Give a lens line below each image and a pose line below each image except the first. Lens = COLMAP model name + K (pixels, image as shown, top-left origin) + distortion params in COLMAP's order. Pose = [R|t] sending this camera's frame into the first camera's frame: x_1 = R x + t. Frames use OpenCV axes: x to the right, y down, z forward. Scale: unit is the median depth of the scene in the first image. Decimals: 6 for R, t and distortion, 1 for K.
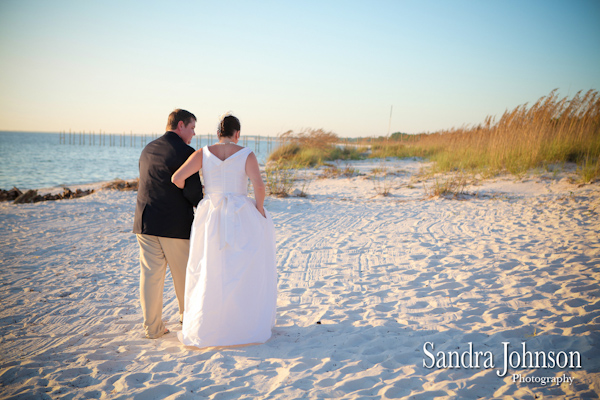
lens RADIAL K [[898.5, 0, 300.0], [0, 898.5, 200.0], [0, 0, 1]] dist [0.006558, 0.024387]
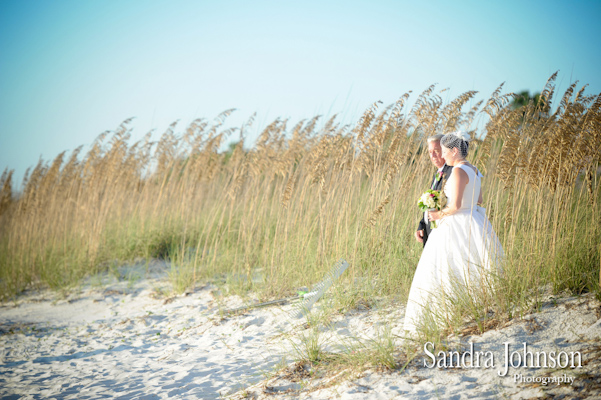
lens RADIAL K [[2677.0, 0, 300.5], [0, 2677.0, 200.0], [0, 0, 1]] dist [1.051602, -0.169364]
pose [[0.955176, -0.034638, 0.294004, -0.080169], [0.057361, 0.995965, -0.069018, 0.036628], [-0.290427, 0.082789, 0.953309, -0.526627]]
